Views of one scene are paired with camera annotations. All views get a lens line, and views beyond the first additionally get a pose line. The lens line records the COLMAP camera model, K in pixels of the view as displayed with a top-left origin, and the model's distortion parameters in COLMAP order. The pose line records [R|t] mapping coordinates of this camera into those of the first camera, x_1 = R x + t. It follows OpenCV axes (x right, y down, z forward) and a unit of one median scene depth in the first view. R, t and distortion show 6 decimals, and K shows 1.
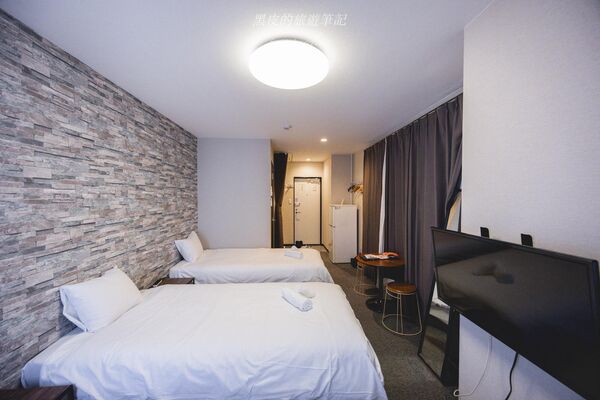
lens RADIAL K [[227.0, 0, 305.5], [0, 227.0, 200.3], [0, 0, 1]] dist [-0.006647, 0.000762]
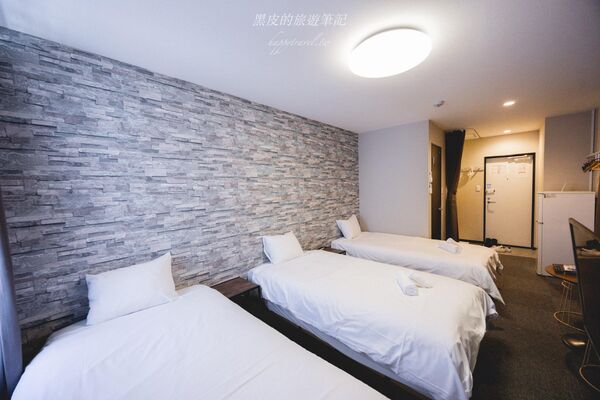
lens RADIAL K [[227.0, 0, 304.3], [0, 227.0, 200.6], [0, 0, 1]] dist [-0.006647, 0.000762]
pose [[0.688840, 0.019266, -0.724657, 0.309020], [0.017093, 0.998937, 0.042806, 0.014918], [0.724712, -0.041873, 0.687779, -0.007238]]
